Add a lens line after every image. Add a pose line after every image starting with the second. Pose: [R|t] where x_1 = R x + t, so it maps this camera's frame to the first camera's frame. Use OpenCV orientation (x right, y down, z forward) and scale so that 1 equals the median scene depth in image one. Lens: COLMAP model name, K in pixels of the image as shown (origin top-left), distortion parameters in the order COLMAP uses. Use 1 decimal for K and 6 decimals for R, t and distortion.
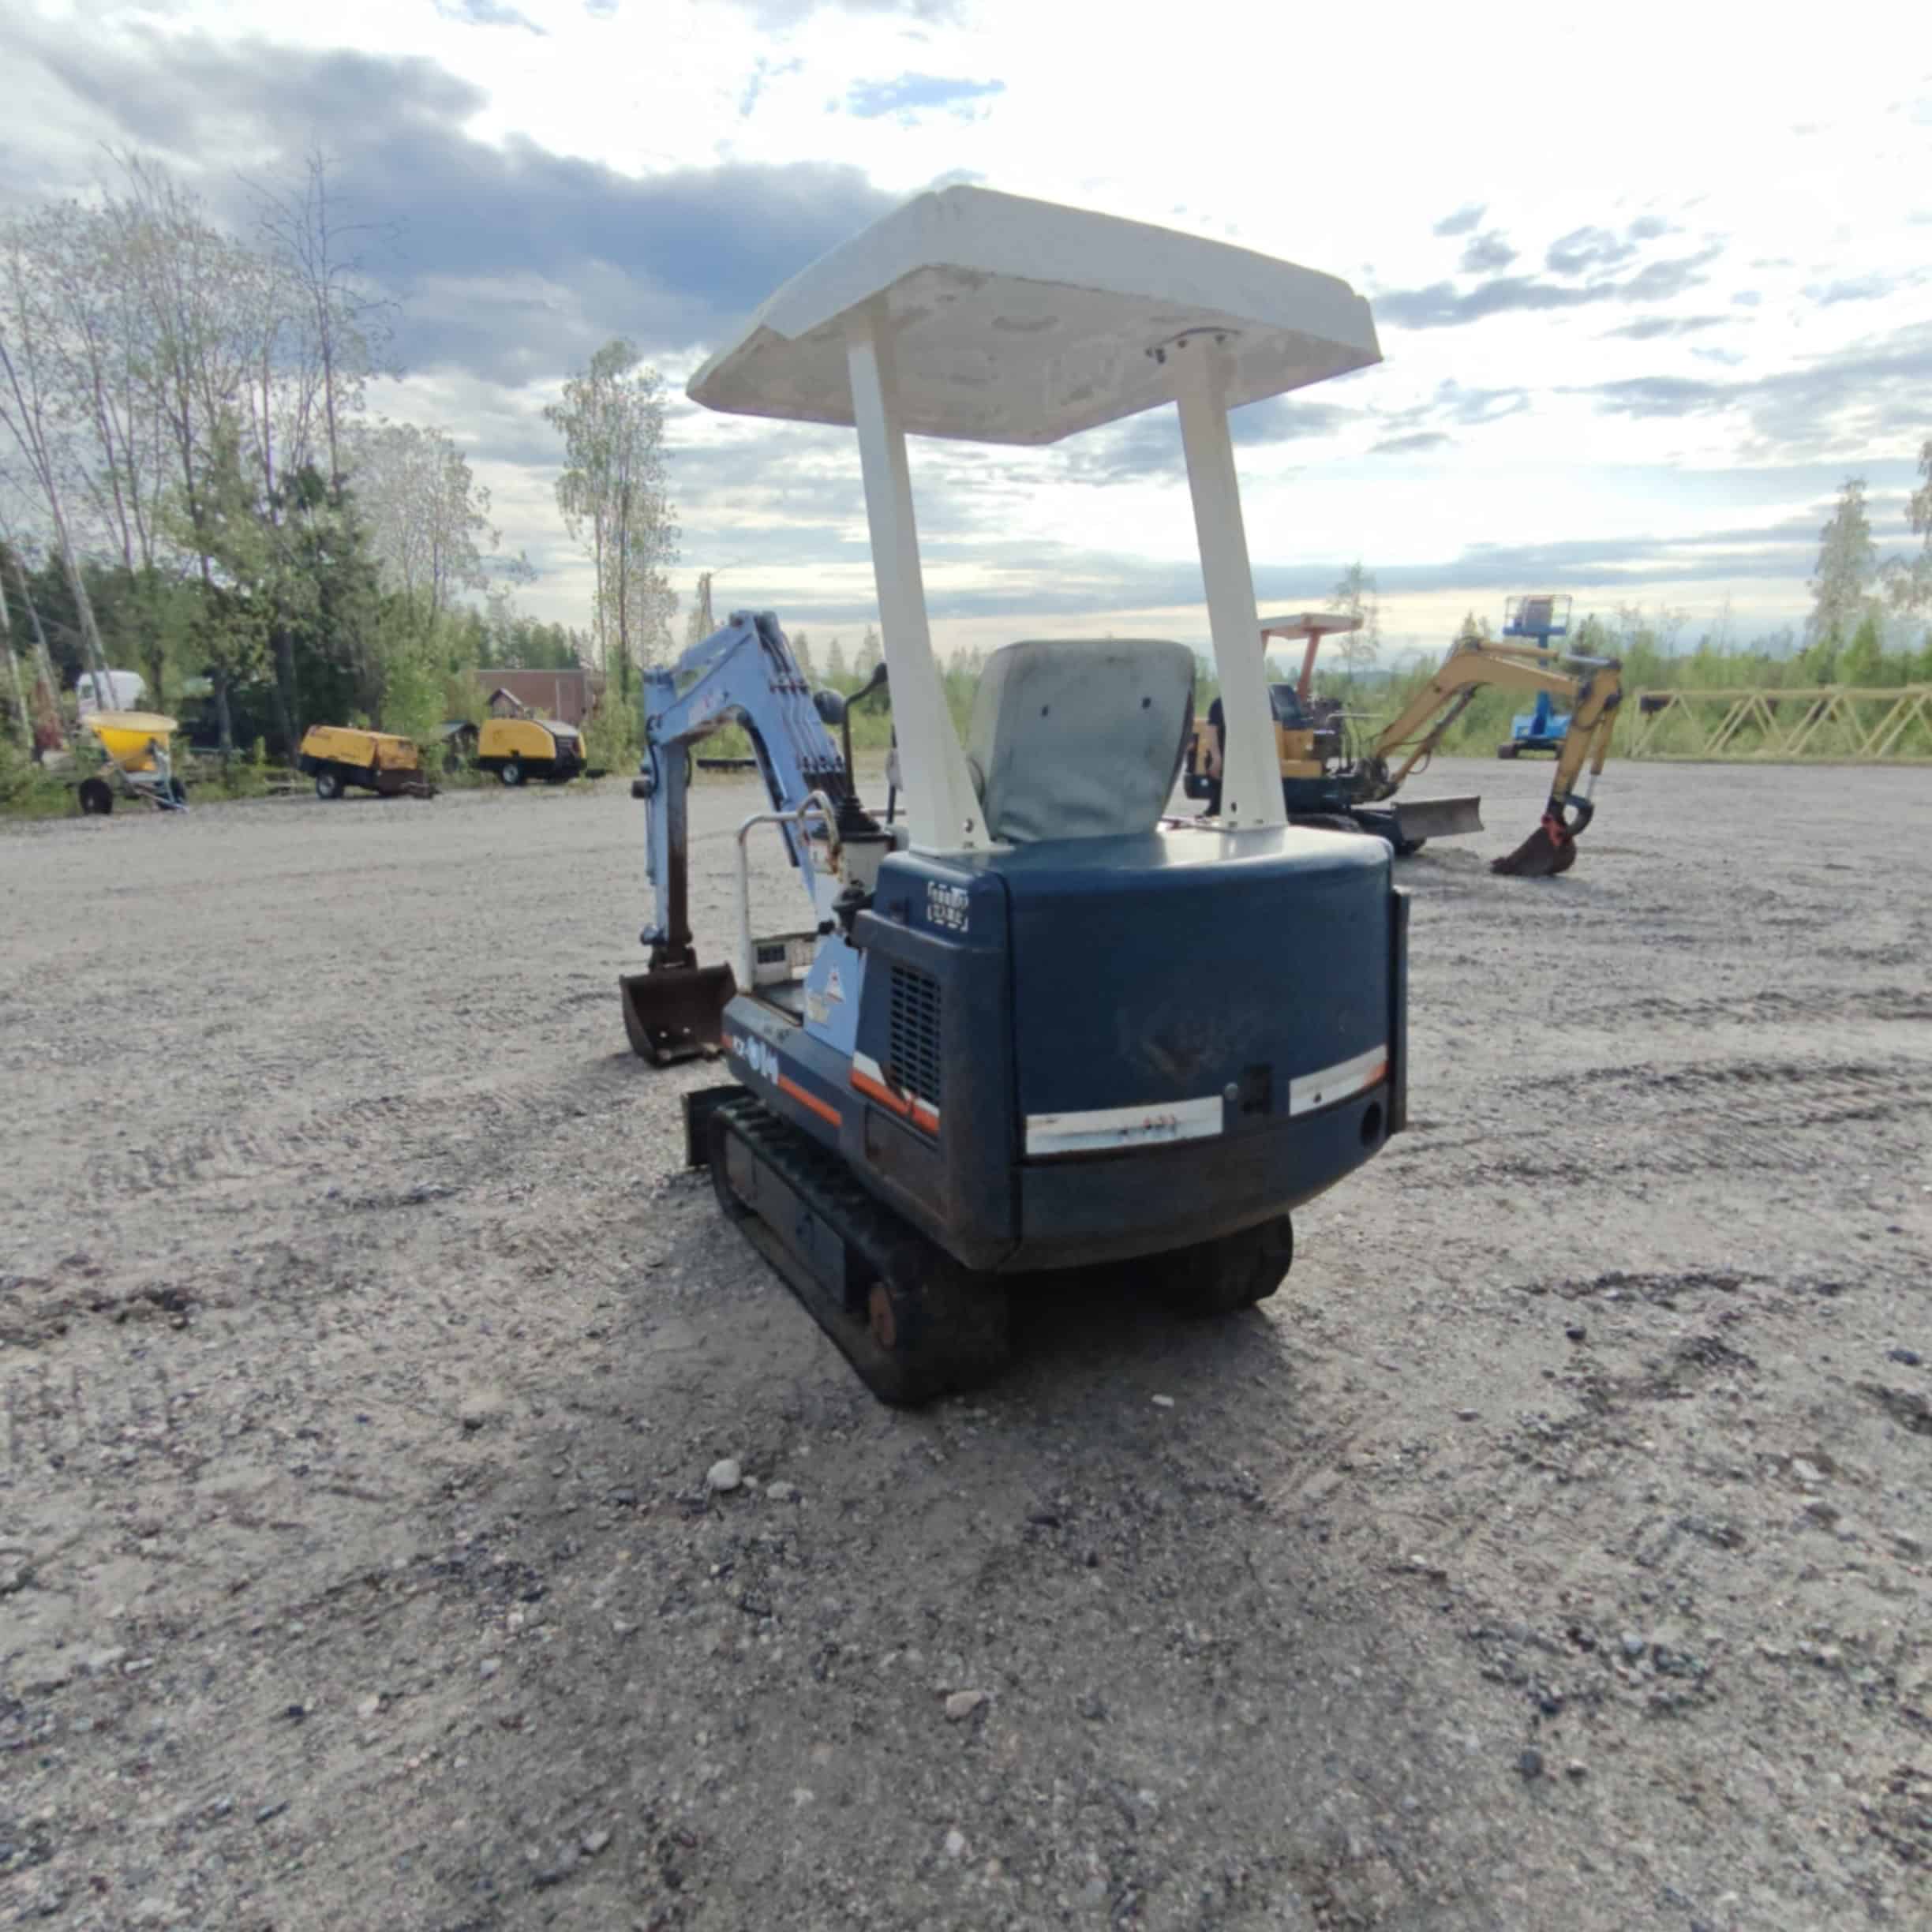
lens RADIAL K [[1220.1, 0, 985.3], [0, 1220.1, 962.0], [0, 0, 1]] dist [0.003609, -0.002526]
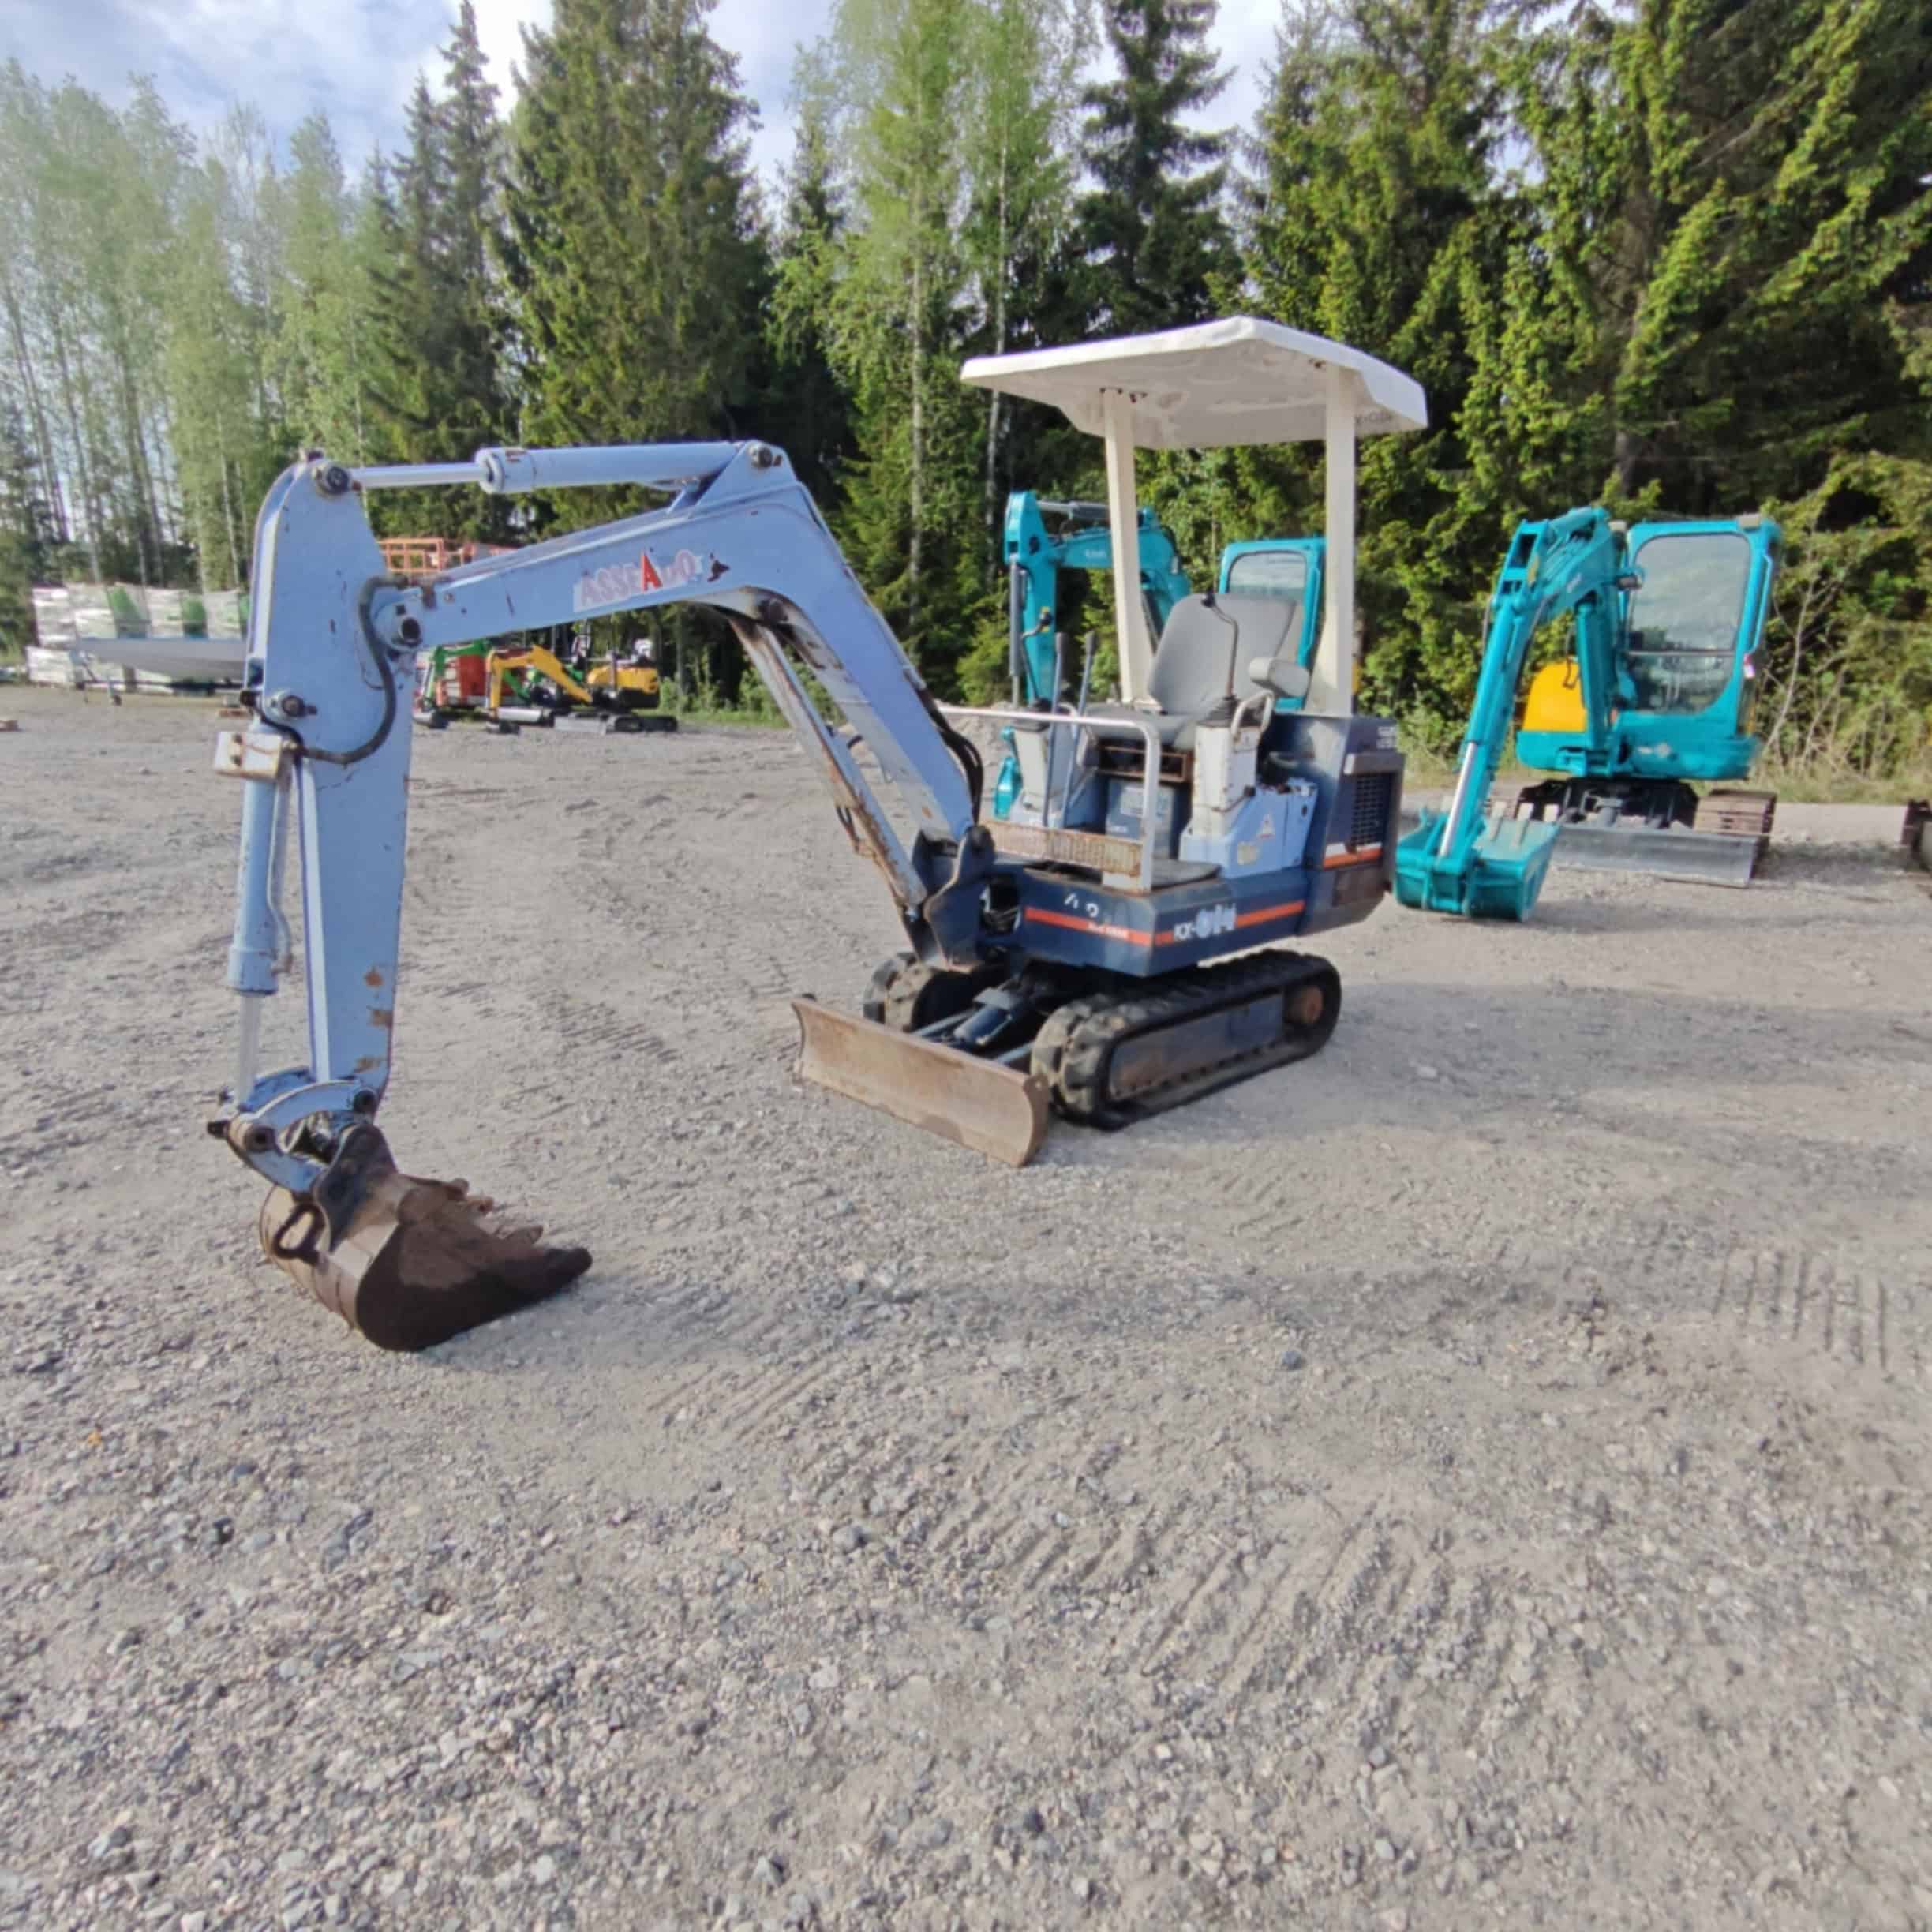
lens RADIAL K [[1219.6, 0, 976.3], [0, 1219.6, 961.8], [0, 0, 1]] dist [0.006106, -0.001455]
pose [[-0.286763, -0.235016, 0.928727, -1.423415], [0.156855, 0.944842, 0.287526, -0.303508], [-0.945073, 0.228127, -0.234082, 1.728398]]
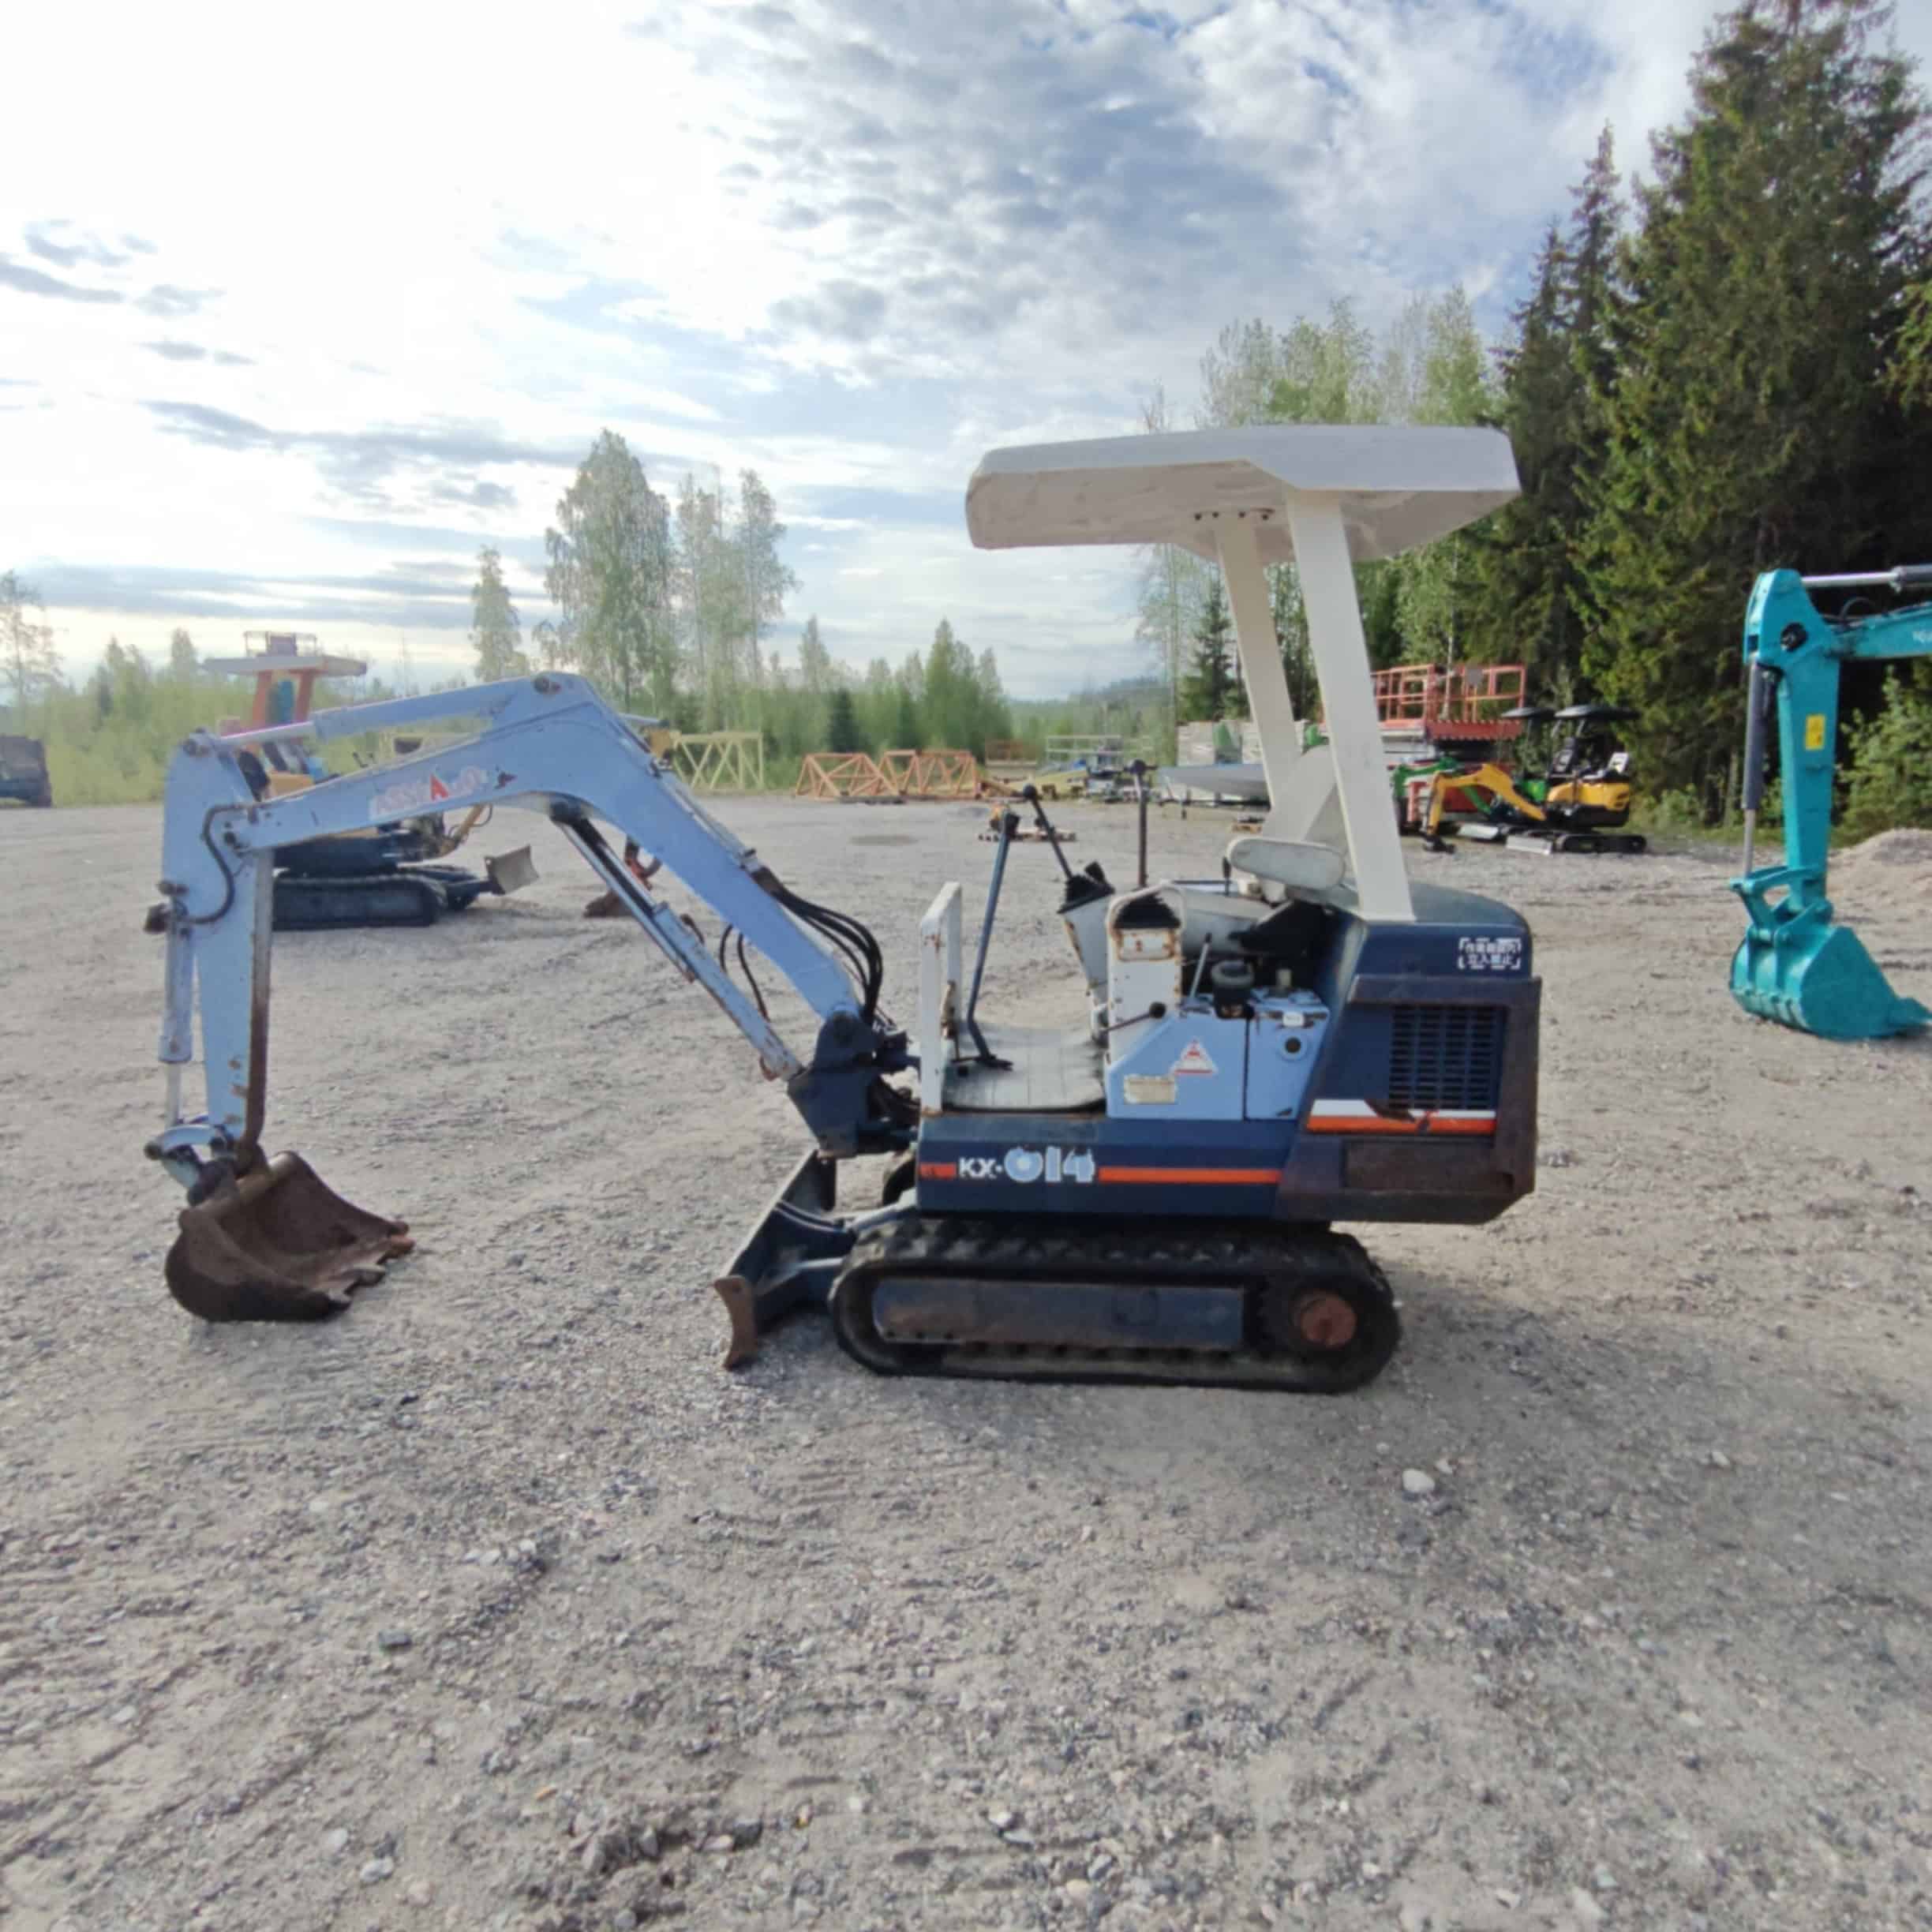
lens RADIAL K [[1220.1, 0, 985.3], [0, 1220.1, 962.0], [0, 0, 1]] dist [0.003609, -0.002526]
pose [[0.546266, -0.141456, 0.825581, -1.125846], [0.165870, 0.984386, 0.058914, -0.164262], [-0.821024, 0.104756, 0.561200, 0.555471]]
